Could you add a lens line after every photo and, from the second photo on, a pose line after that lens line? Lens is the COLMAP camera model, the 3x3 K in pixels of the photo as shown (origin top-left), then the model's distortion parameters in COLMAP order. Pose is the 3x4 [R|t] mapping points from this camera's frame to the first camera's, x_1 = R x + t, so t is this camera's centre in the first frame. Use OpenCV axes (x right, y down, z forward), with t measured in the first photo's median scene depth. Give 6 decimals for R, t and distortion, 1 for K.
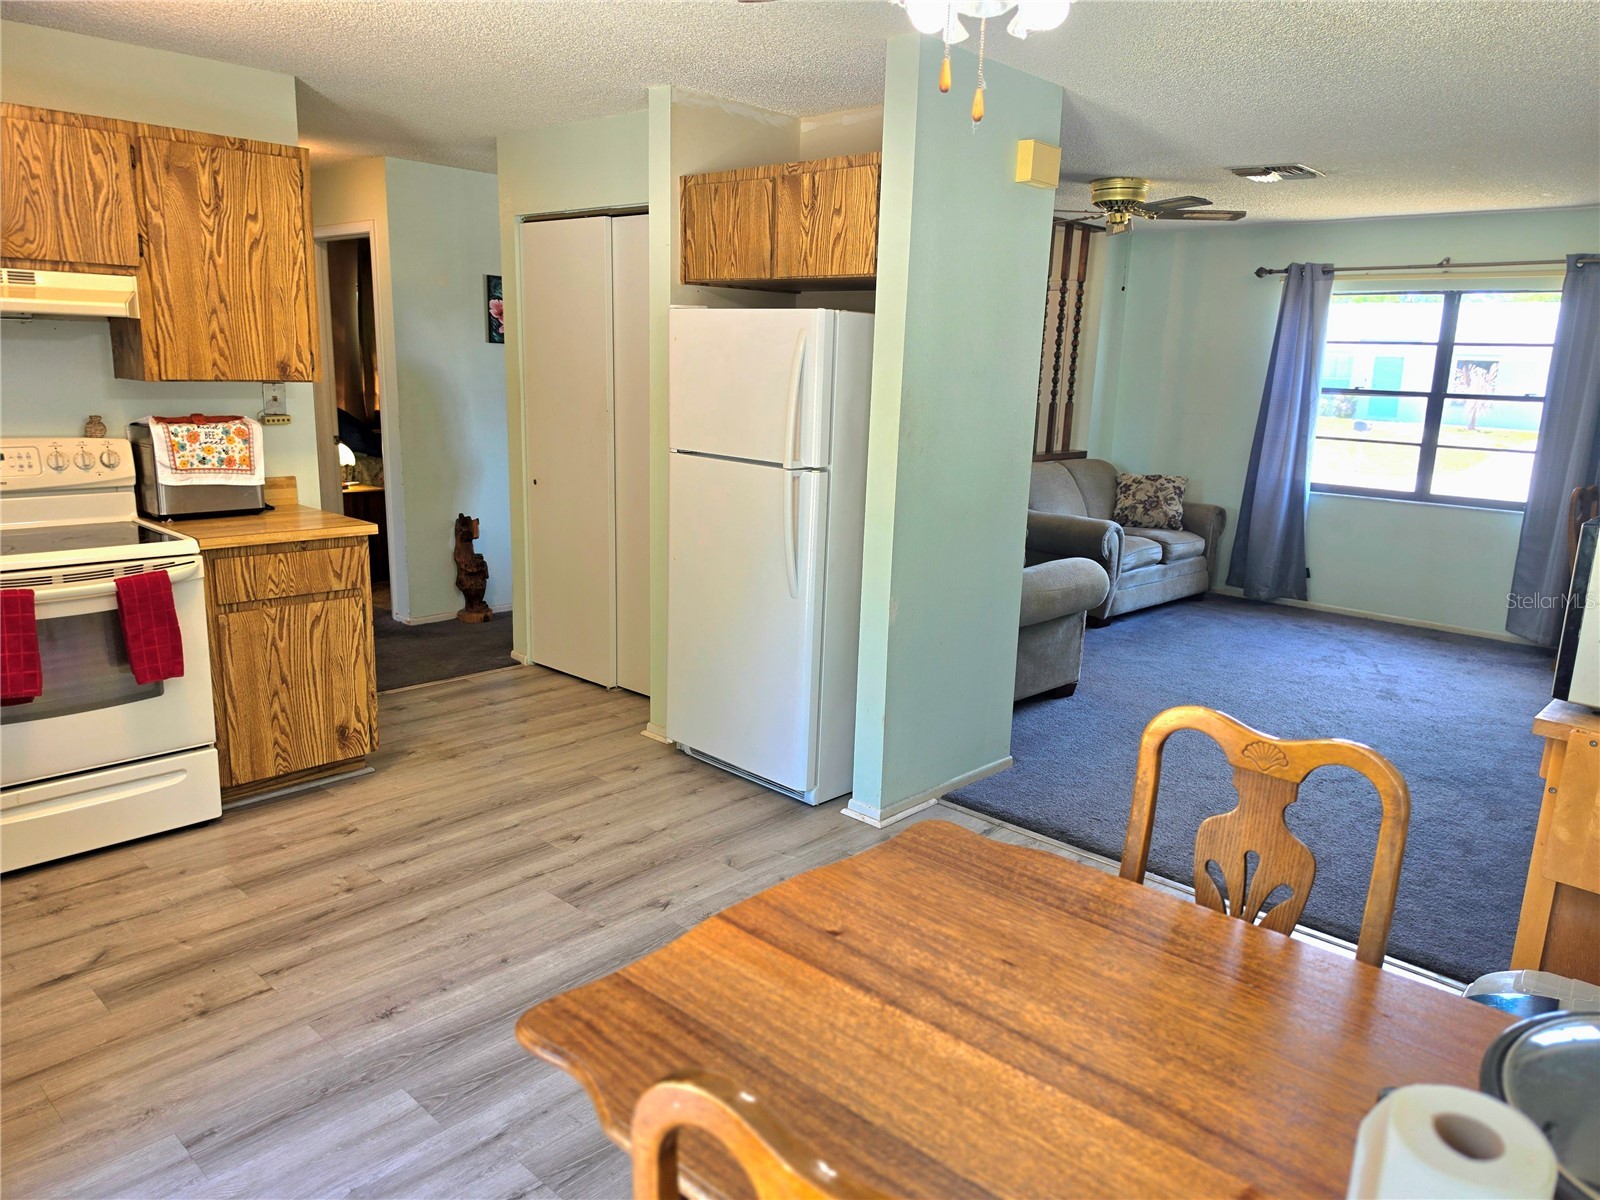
lens RADIAL K [[1136.9, 0, 803.6], [0, 1136.9, 616.5], [0, 0, 1]] dist [0.051809, -0.062524]
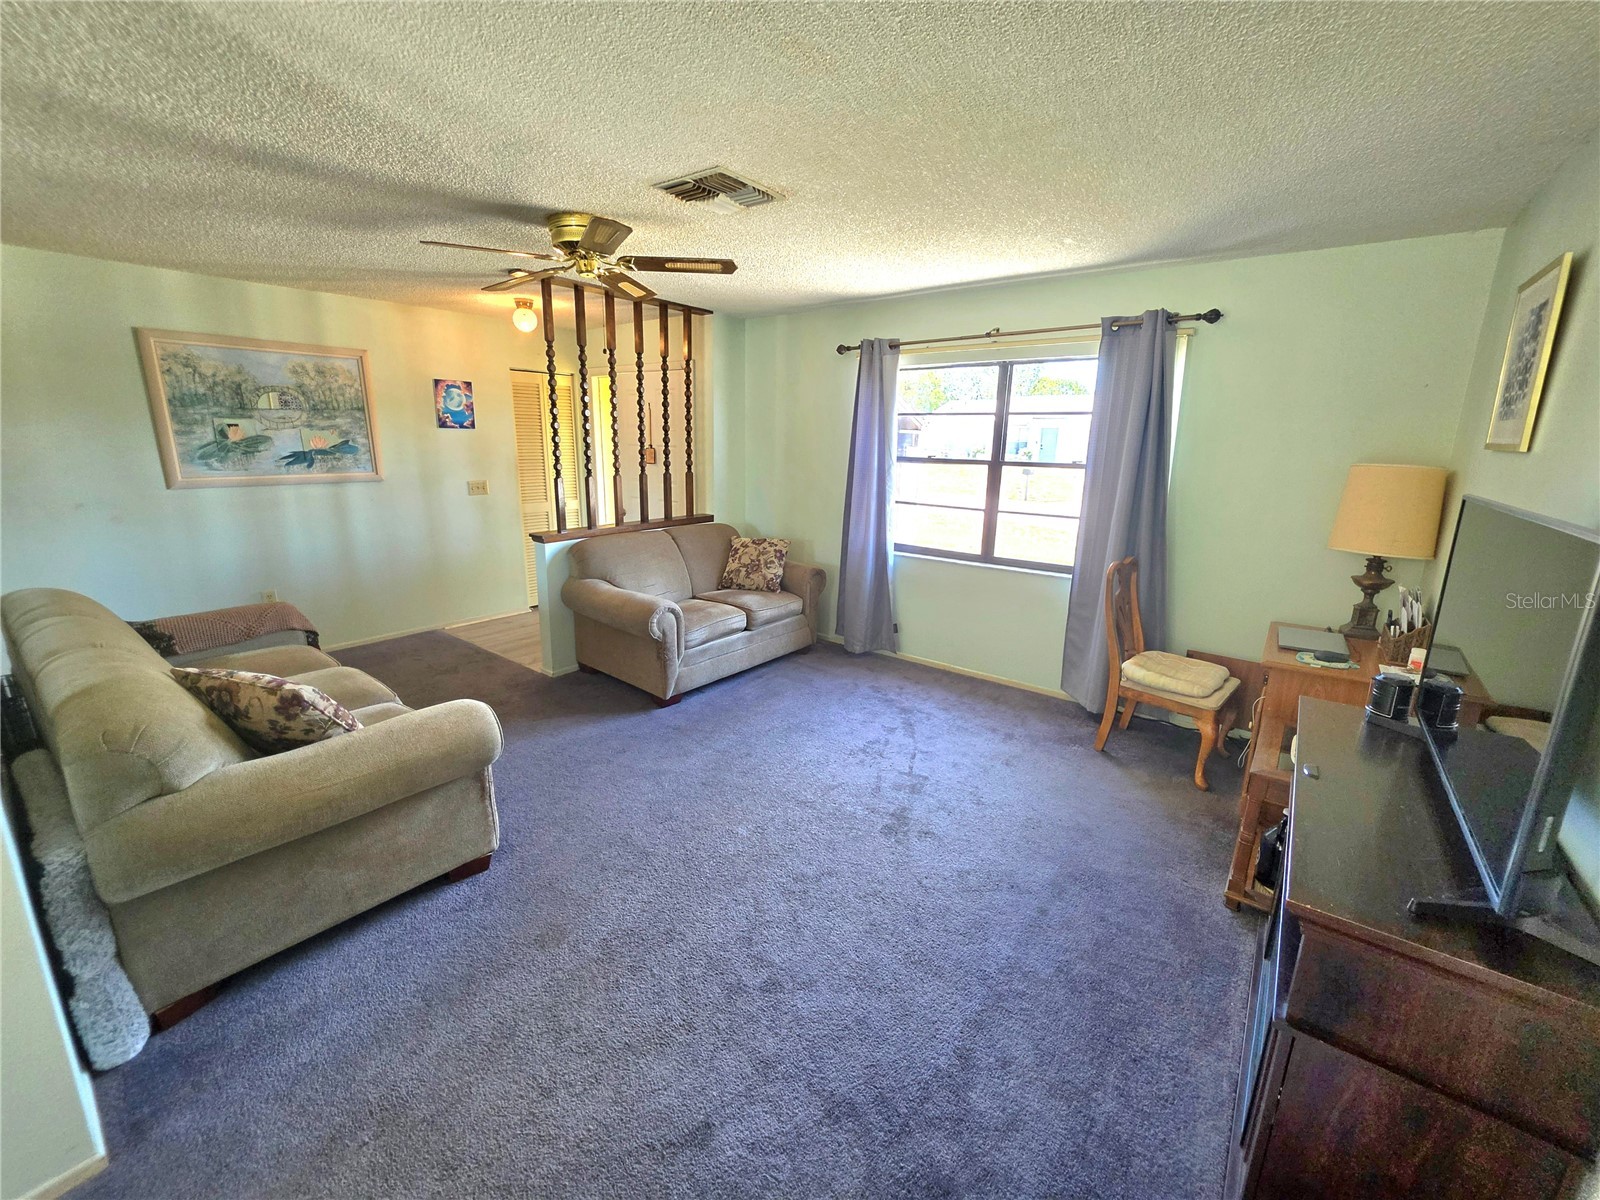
lens RADIAL K [[652.0, 0, 797.0], [0, 652.0, 595.8], [0, 0, 1]] dist [-0.001837, 0.000095]
pose [[0.996469, -0.035465, 0.076105, 0.315053], [0.033698, 0.999135, 0.024368, -0.090304], [-0.076904, -0.021717, 0.996802, 0.409428]]
